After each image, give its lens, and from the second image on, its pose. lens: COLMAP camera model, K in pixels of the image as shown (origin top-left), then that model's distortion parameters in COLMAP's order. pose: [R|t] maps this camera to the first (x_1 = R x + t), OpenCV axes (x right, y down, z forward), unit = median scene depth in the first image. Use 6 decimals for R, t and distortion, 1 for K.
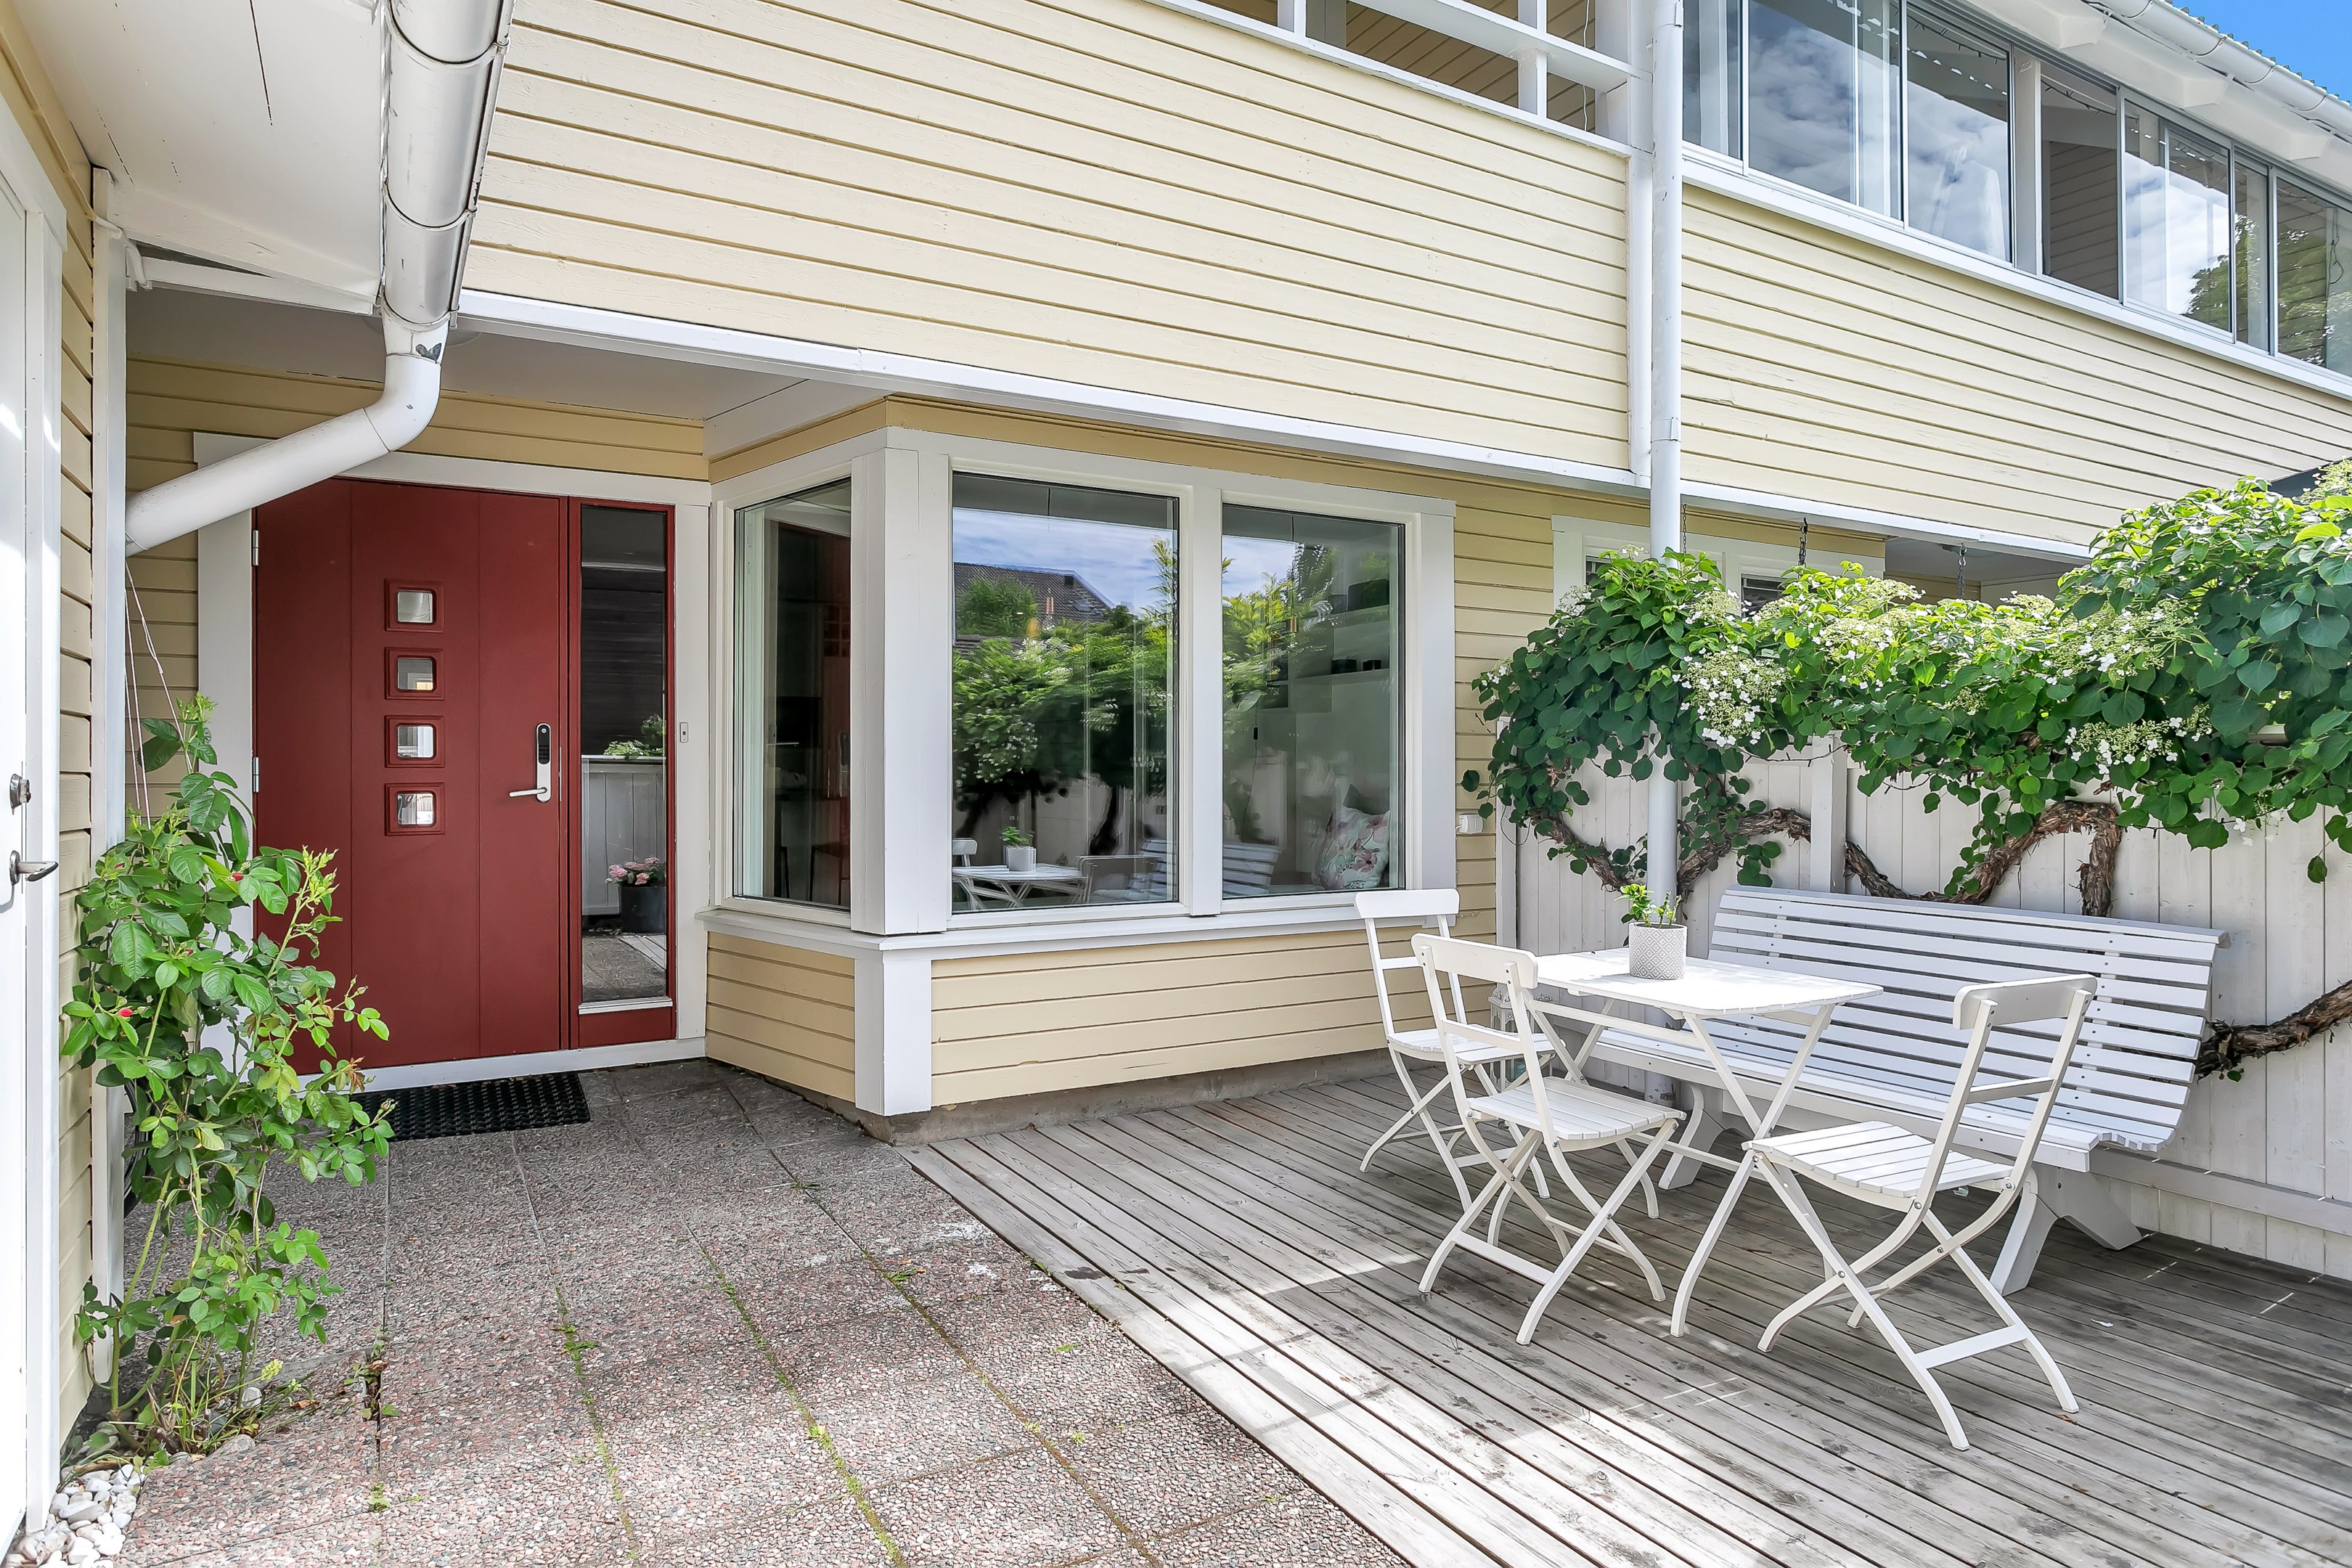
lens RADIAL K [[1350.0, 0, 1174.6], [0, 1350.0, 770.4], [0, 0, 1]] dist [-0.004904, 0.002547]
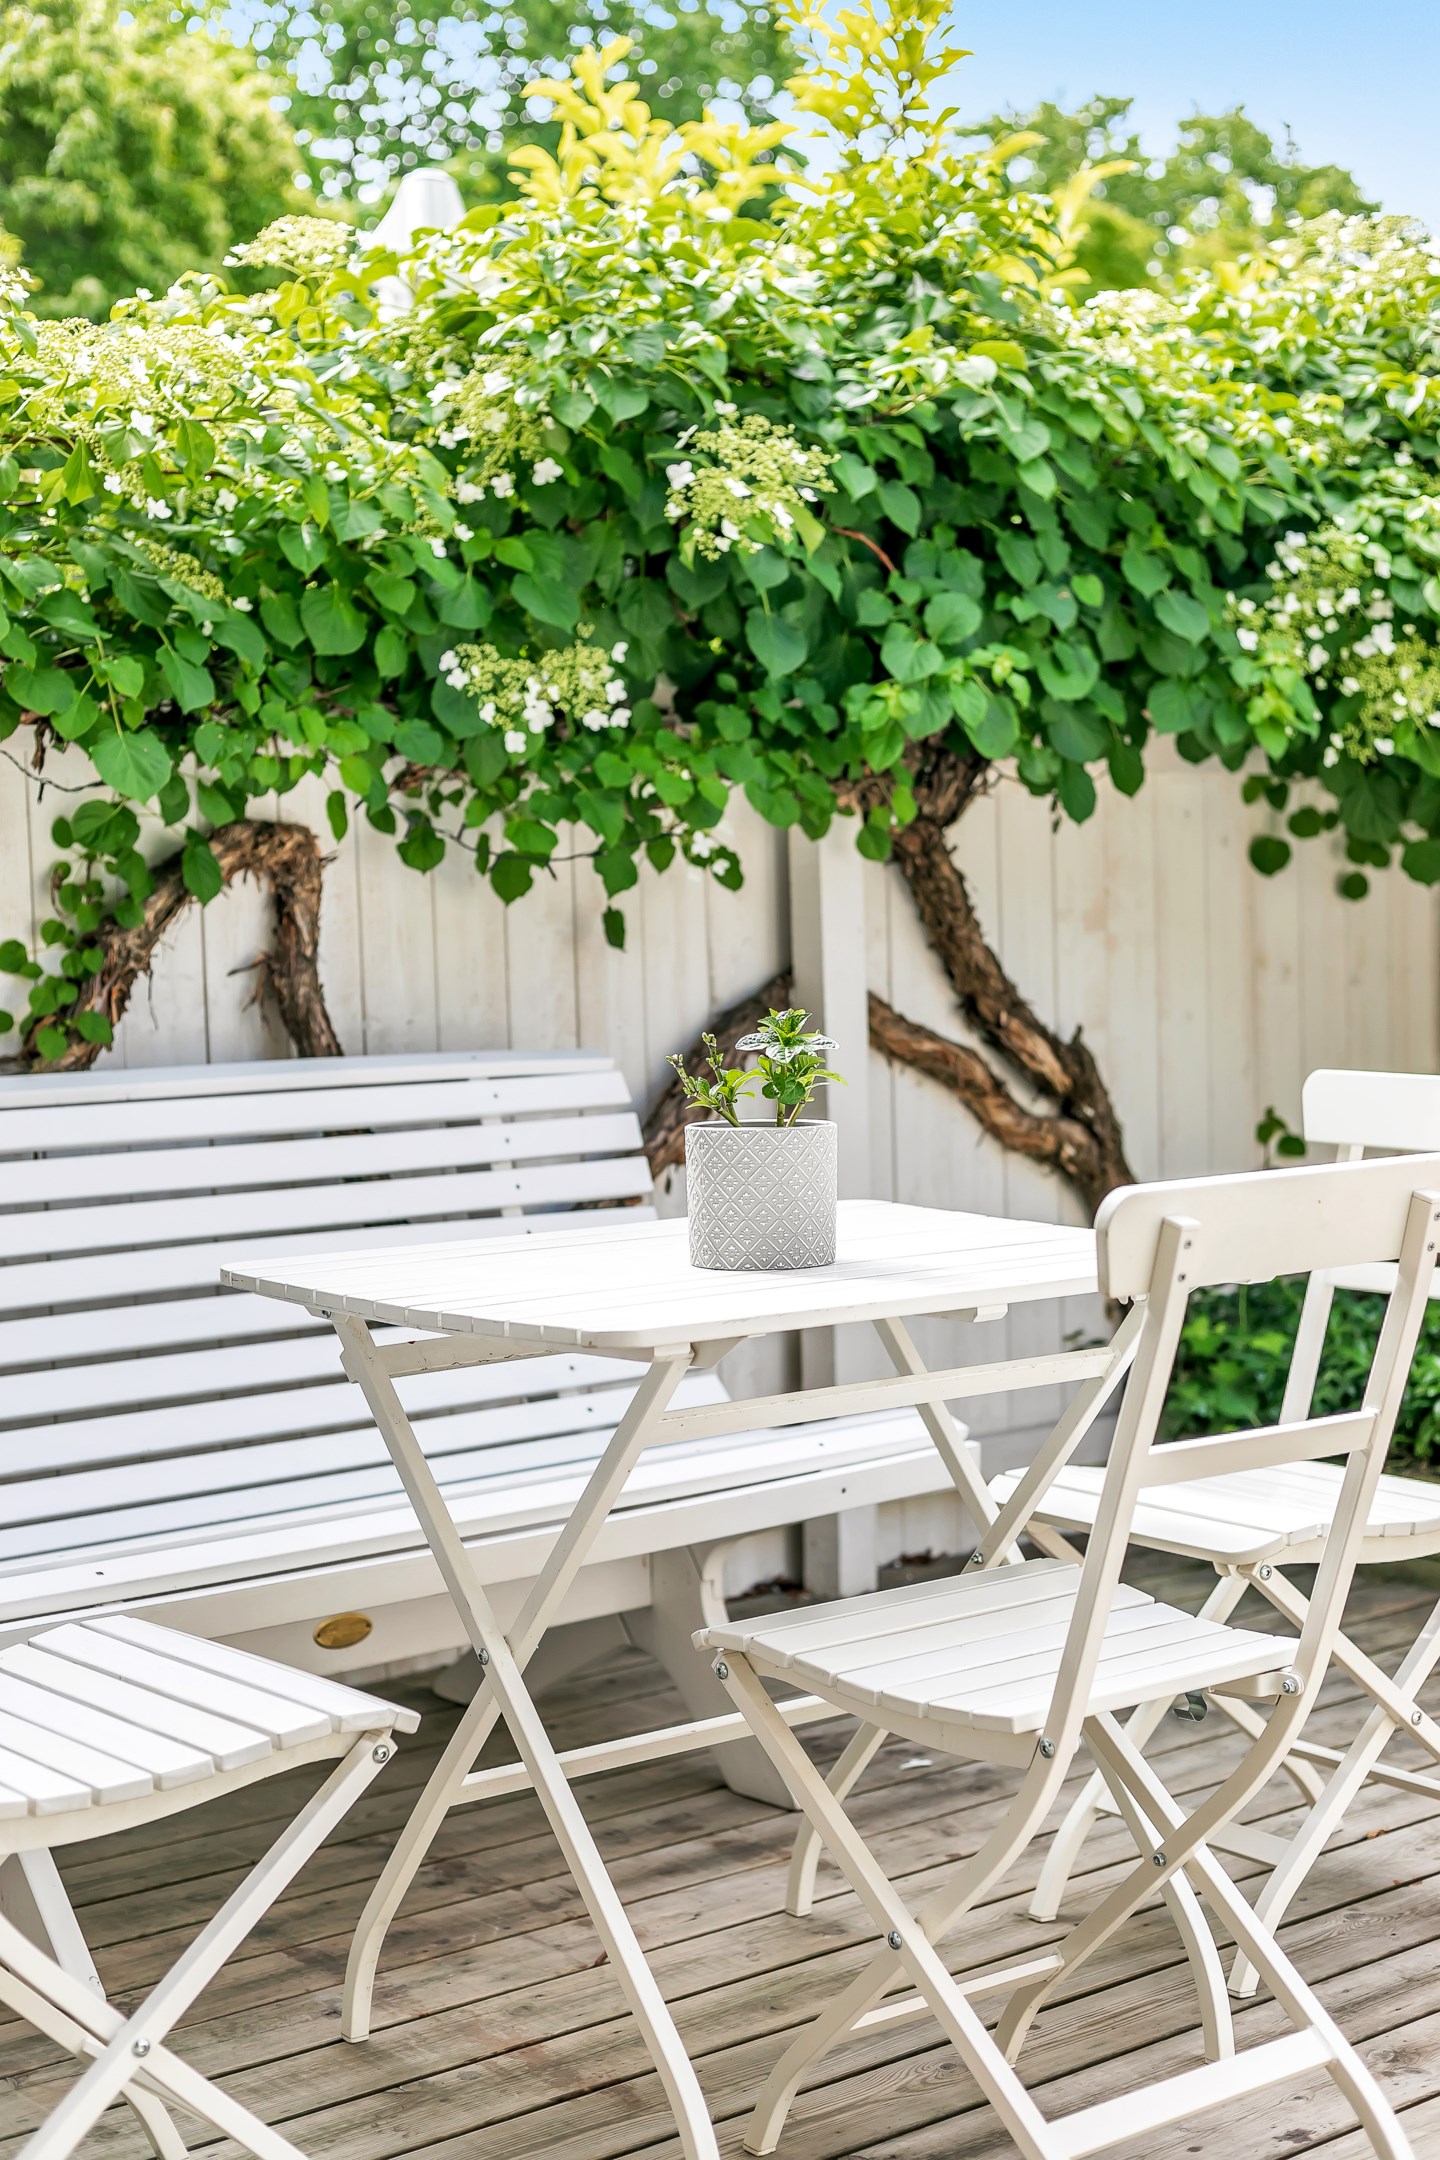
lens RADIAL K [[3141.1, 0, 716.3], [0, 3141.1, 1080.7], [0, 0, 1]] dist [-0.000476, 0.000000]
pose [[-0.163395, -0.063682, 0.984503, -0.452849], [0.019048, 0.997525, 0.067686, 0.046498], [-0.986377, 0.029812, -0.161778, 1.124256]]
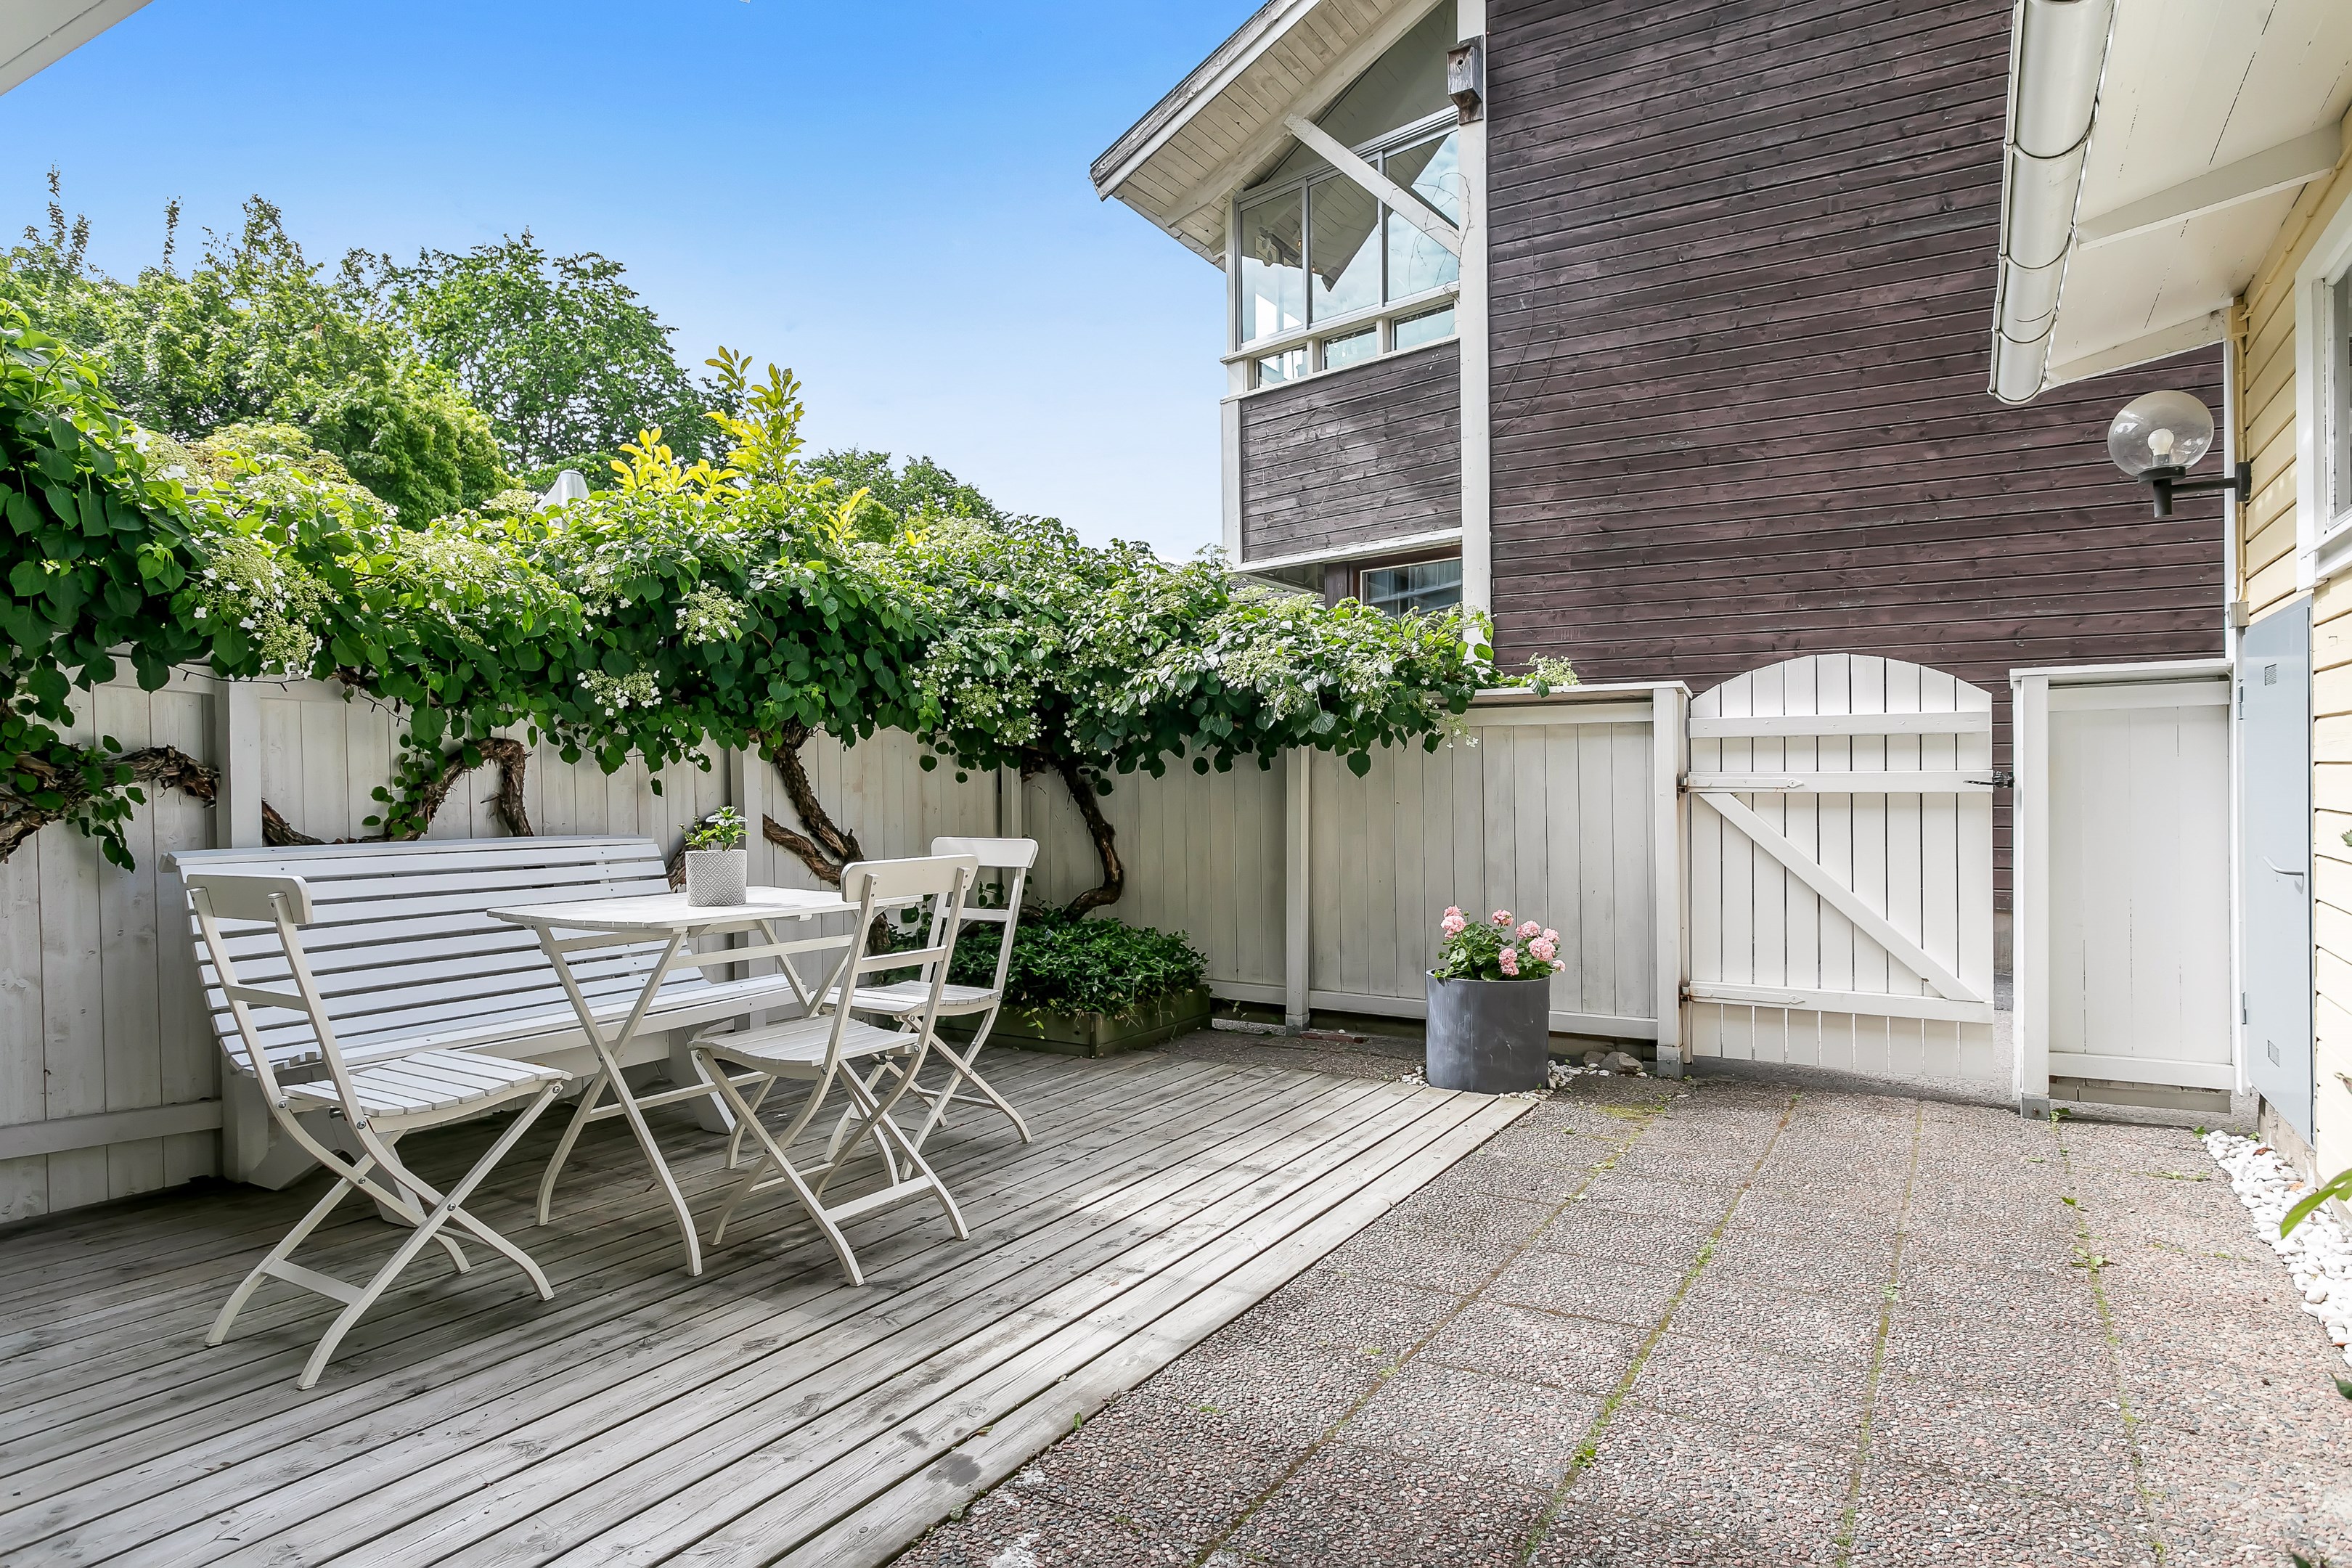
lens RADIAL K [[1350.0, 0, 1180.8], [0, 1350.0, 796.0], [0, 0, 1]] dist [-0.004904, 0.002547]
pose [[-0.485372, -0.006835, 0.874281, -0.607835], [0.009725, 0.999865, 0.013216, 0.066368], [-0.874254, 0.014918, -0.485240, 1.149543]]
